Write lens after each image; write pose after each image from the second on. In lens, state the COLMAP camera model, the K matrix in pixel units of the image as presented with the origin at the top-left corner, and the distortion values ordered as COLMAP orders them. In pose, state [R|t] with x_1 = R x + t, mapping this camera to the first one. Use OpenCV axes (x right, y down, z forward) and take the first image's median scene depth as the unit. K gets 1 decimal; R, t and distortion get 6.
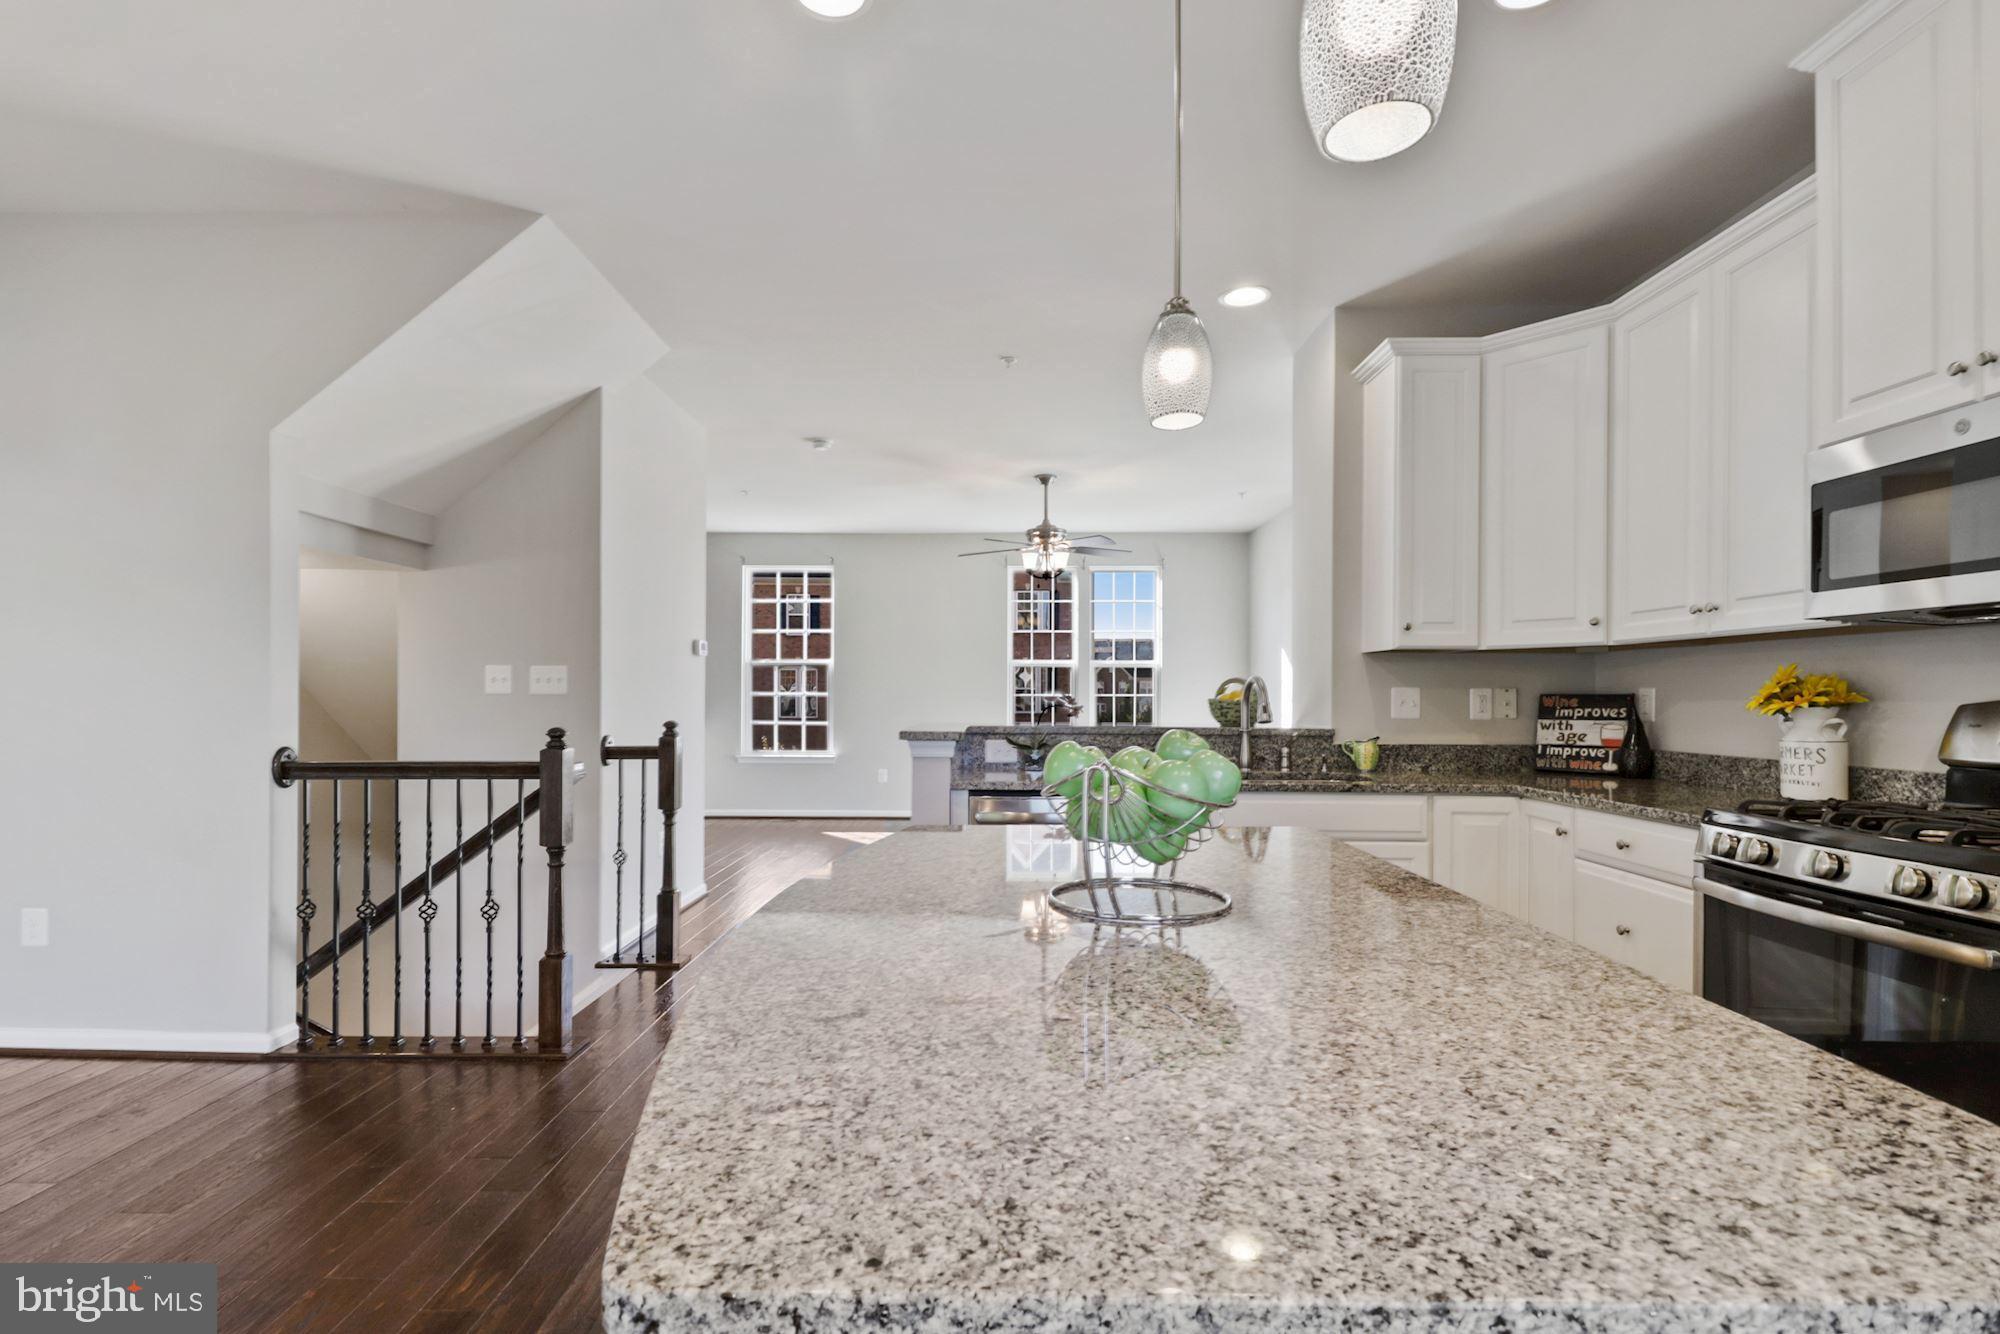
lens RADIAL K [[925.9, 0, 991.4], [0, 925.9, 700.4], [0, 0, 1]] dist [0.027079, -0.017664]
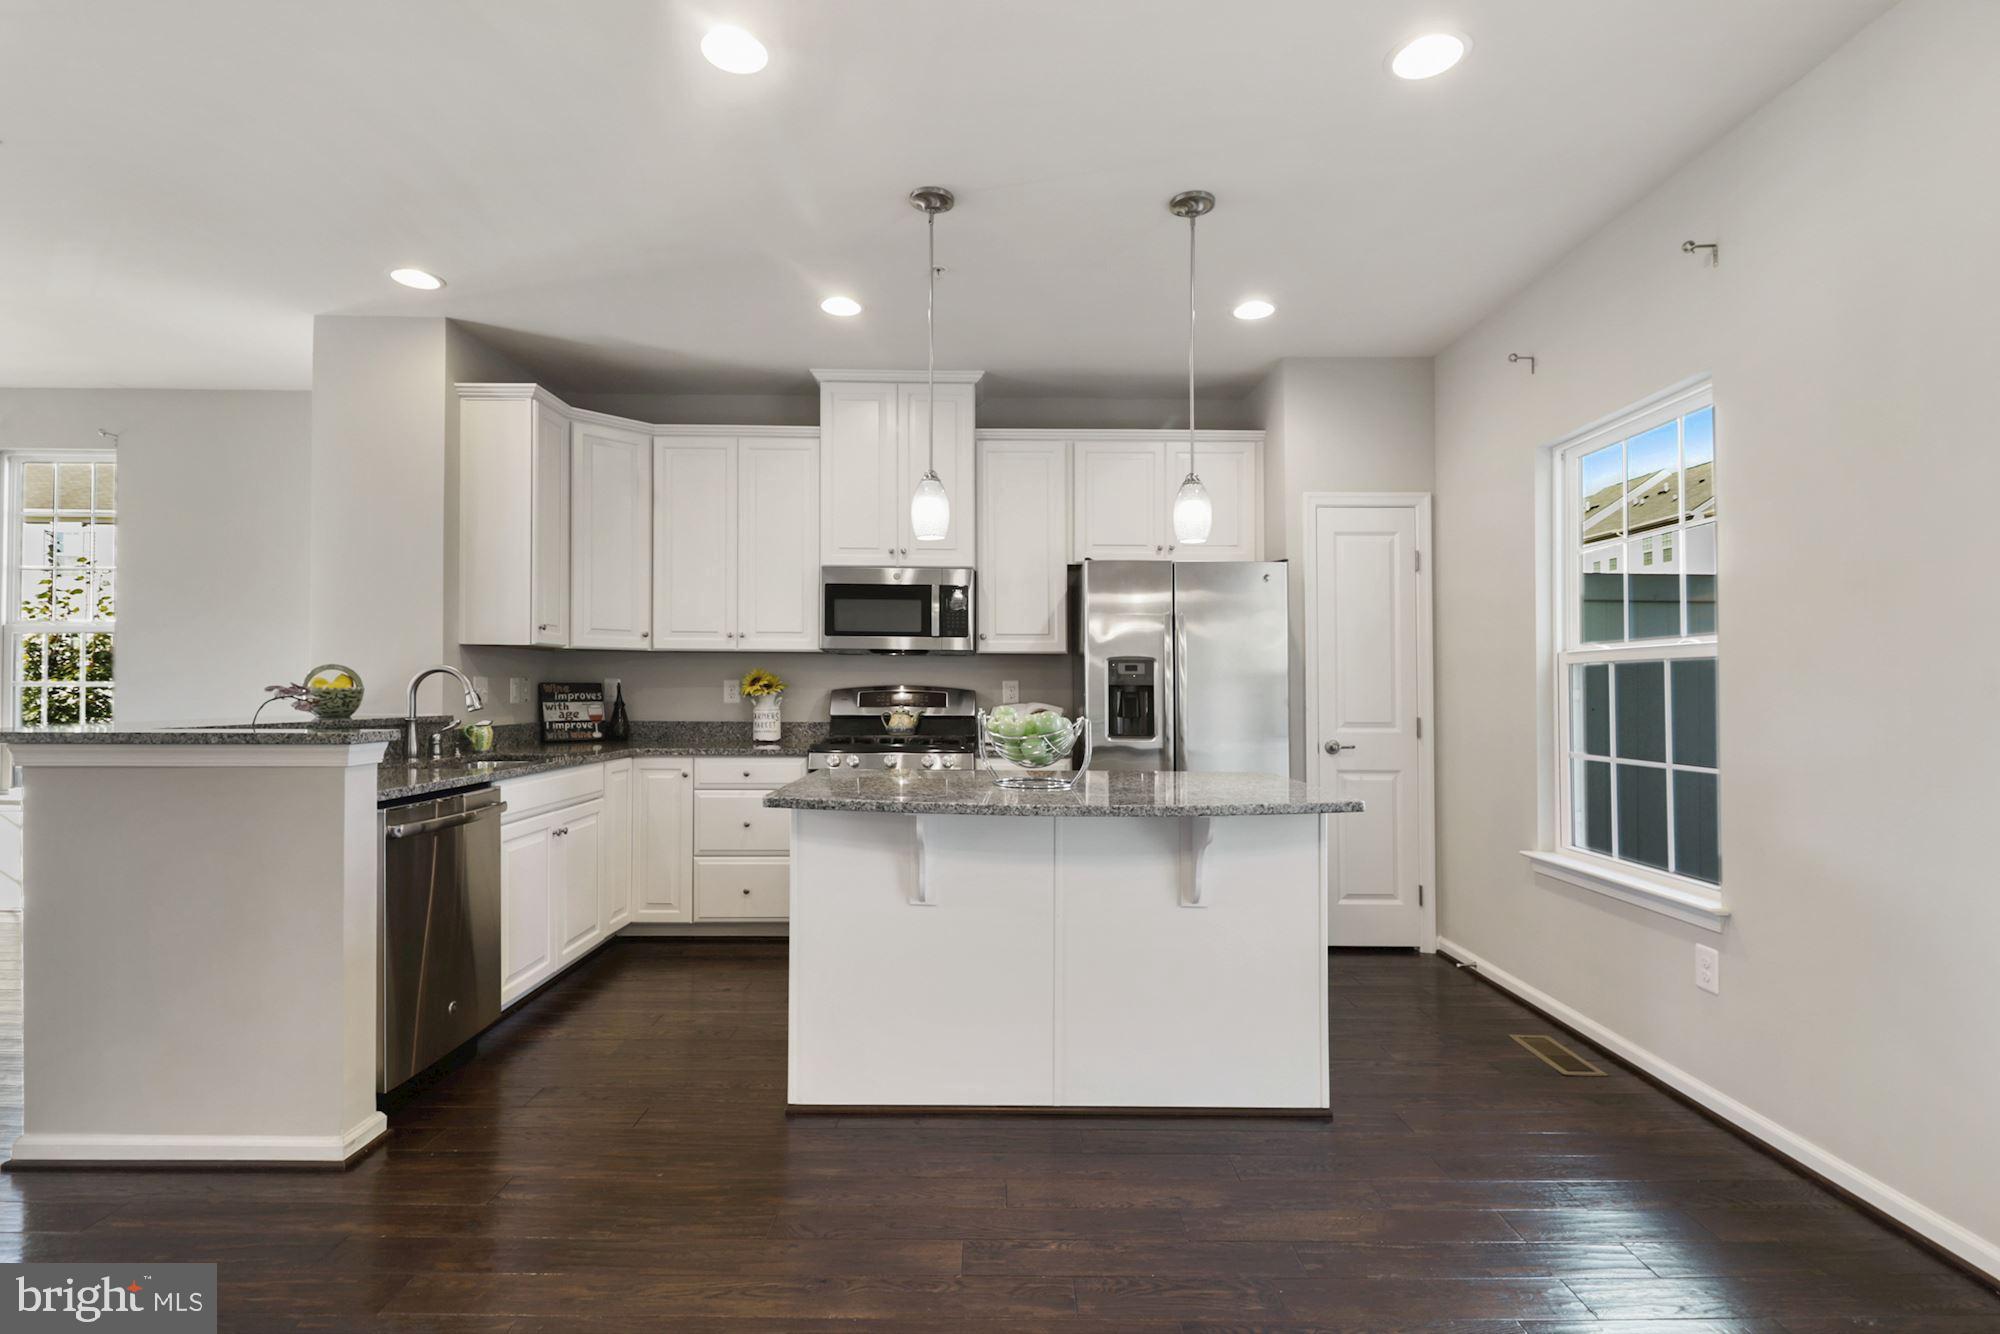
lens RADIAL K [[940.5, 0, 993.9], [0, 940.5, 686.8], [0, 0, 1]] dist [0.024685, -0.019346]
pose [[-0.016398, -0.002619, 0.999862, -0.795082], [-0.002941, 0.999992, 0.002571, -0.006697], [-0.999861, -0.002898, -0.016405, 0.440814]]
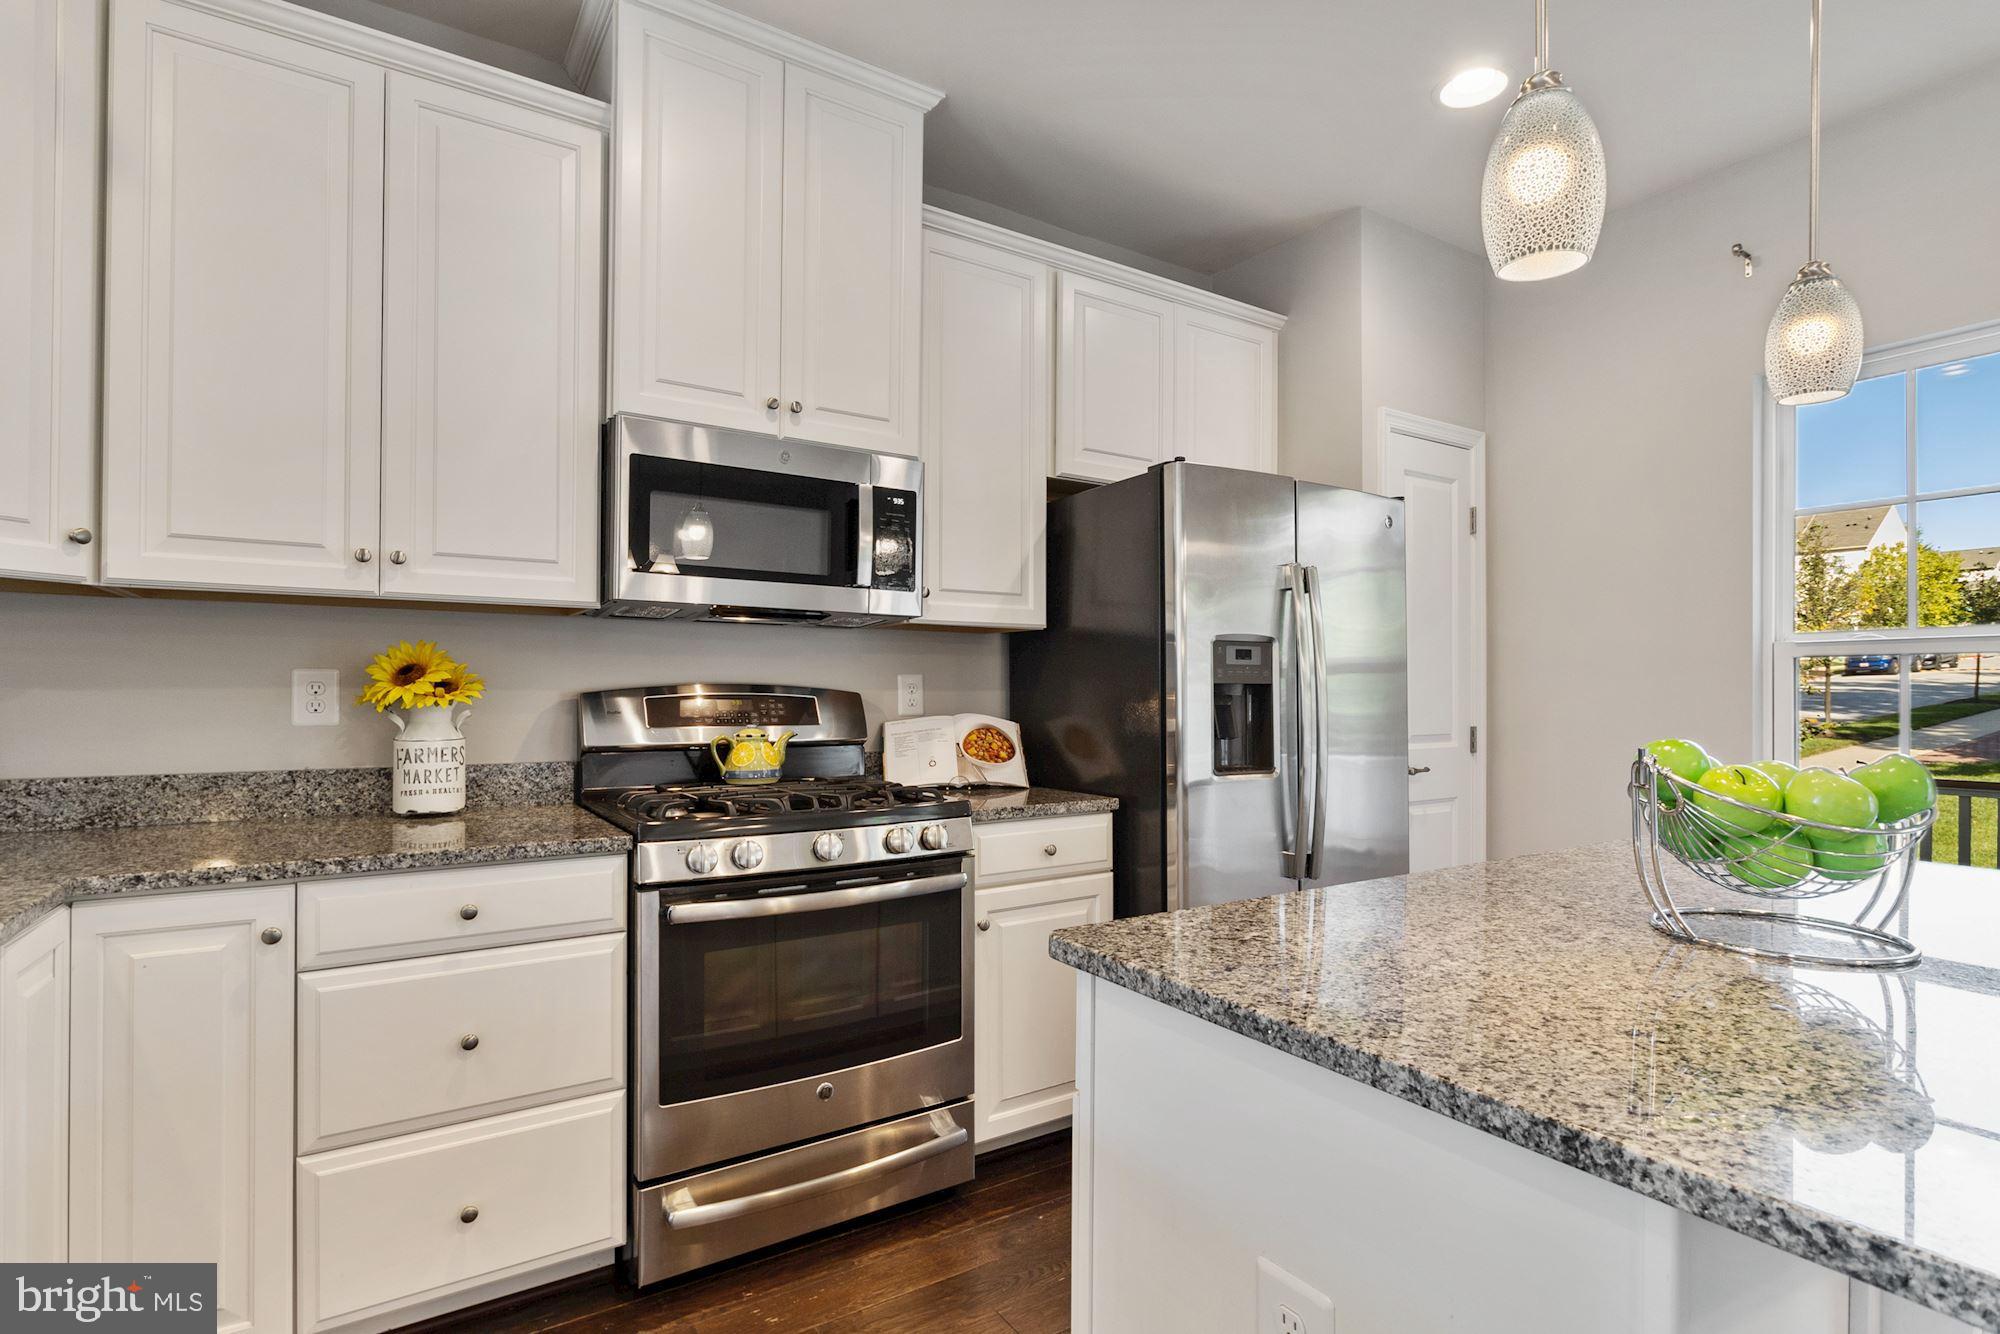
lens RADIAL K [[969.7, 0, 993.5], [0, 969.7, 689.0], [0, 0, 1]] dist [-0.008483, 0.000673]
pose [[-0.552588, -0.007205, 0.833423, -0.068859], [-0.004810, 0.999974, 0.005456, -0.005190], [-0.833441, -0.000994, -0.552608, 0.813624]]
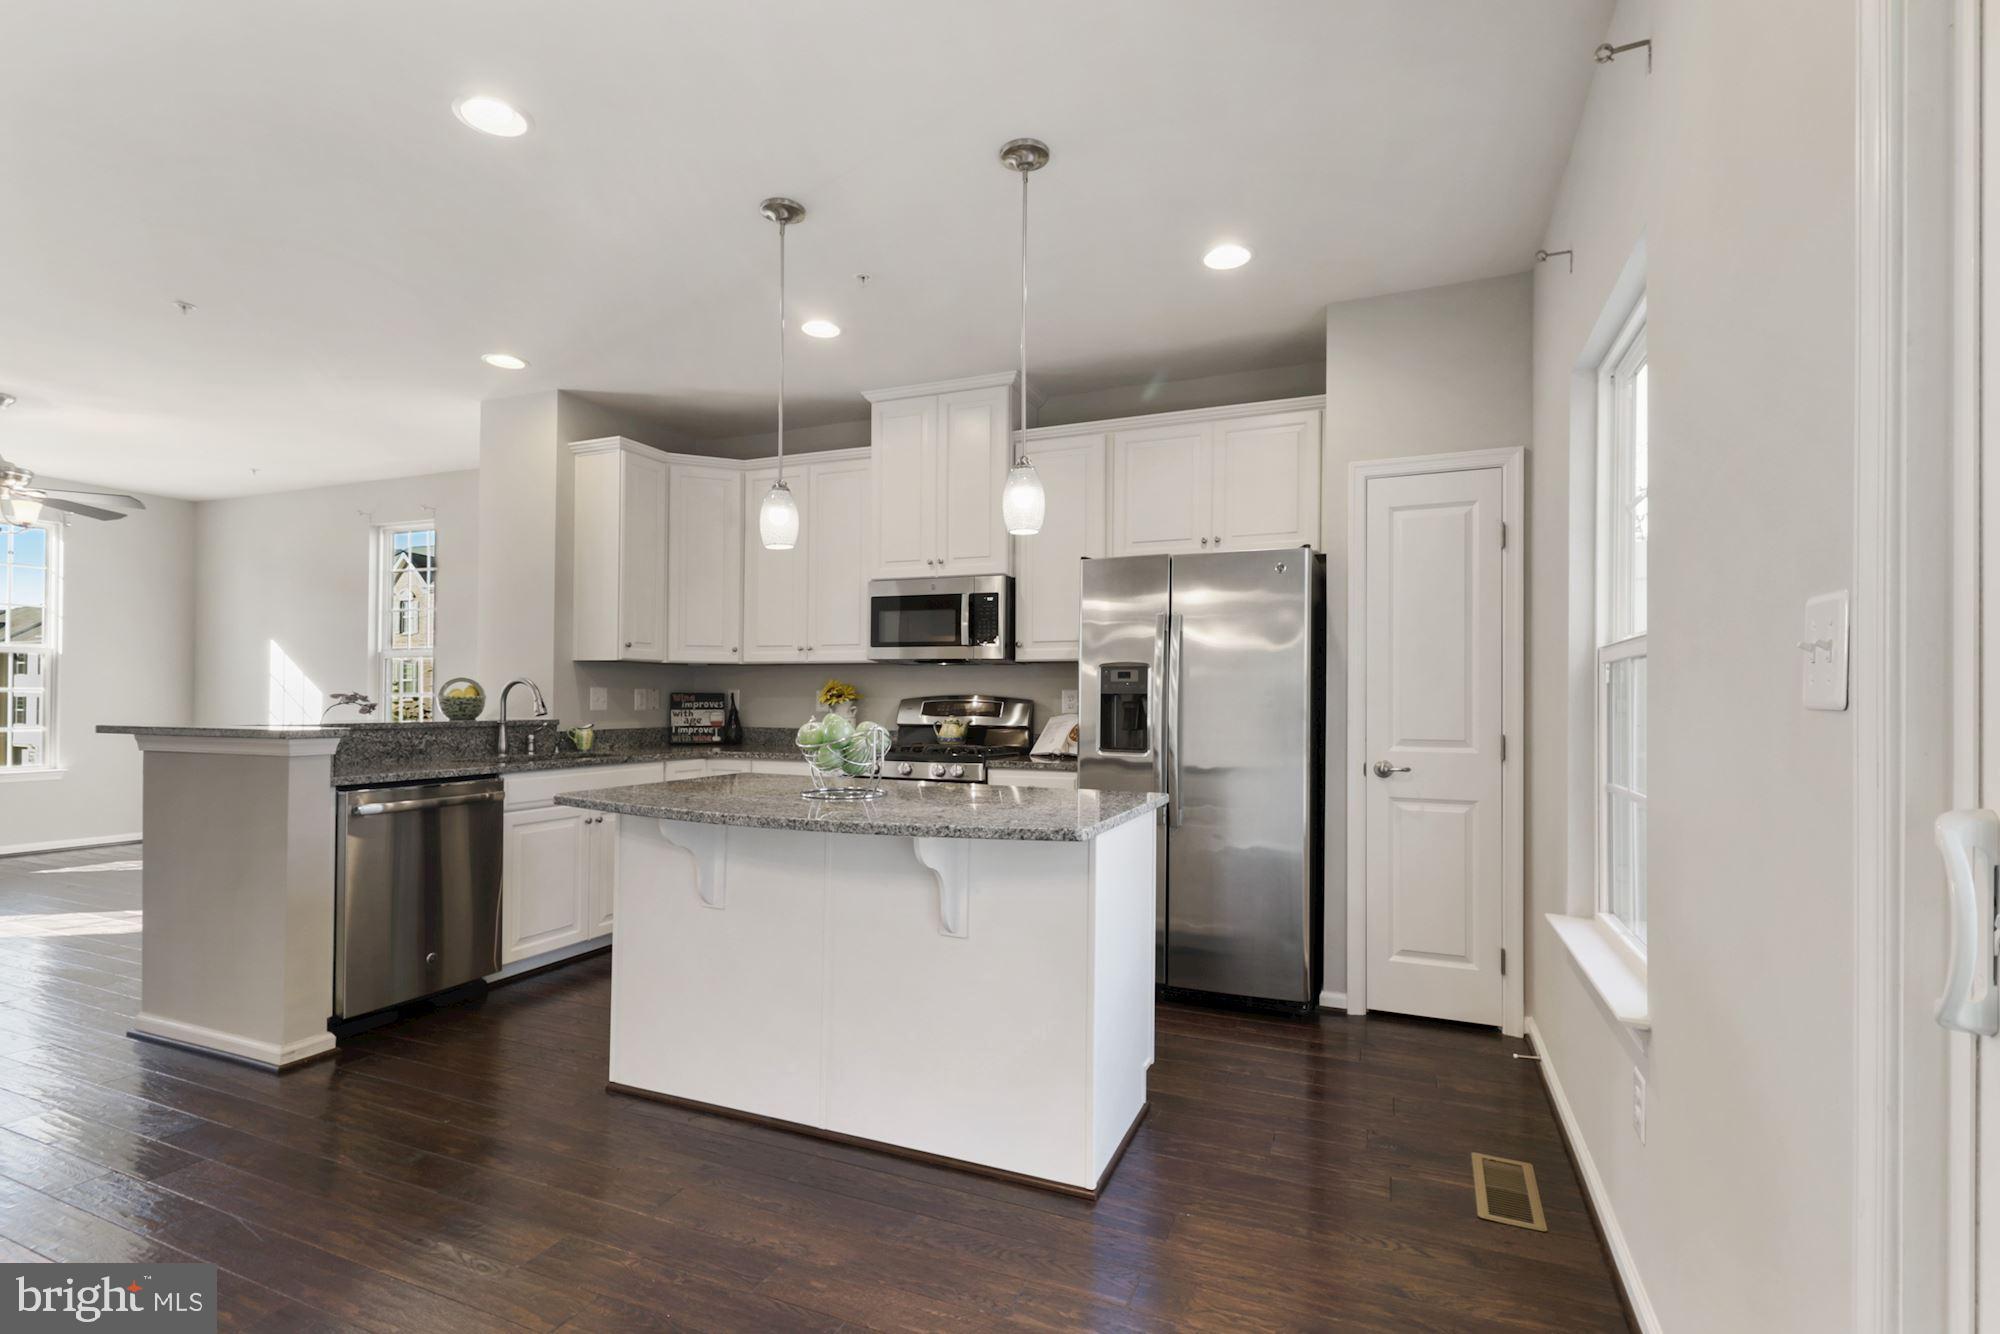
lens RADIAL K [[925.9, 0, 991.4], [0, 925.9, 700.4], [0, 0, 1]] dist [0.027079, -0.017664]
pose [[0.383147, -0.003388, 0.923681, -0.644388], [-0.002517, 0.999986, 0.004712, -0.003138], [-0.923684, -0.004131, 0.383133, -0.043437]]
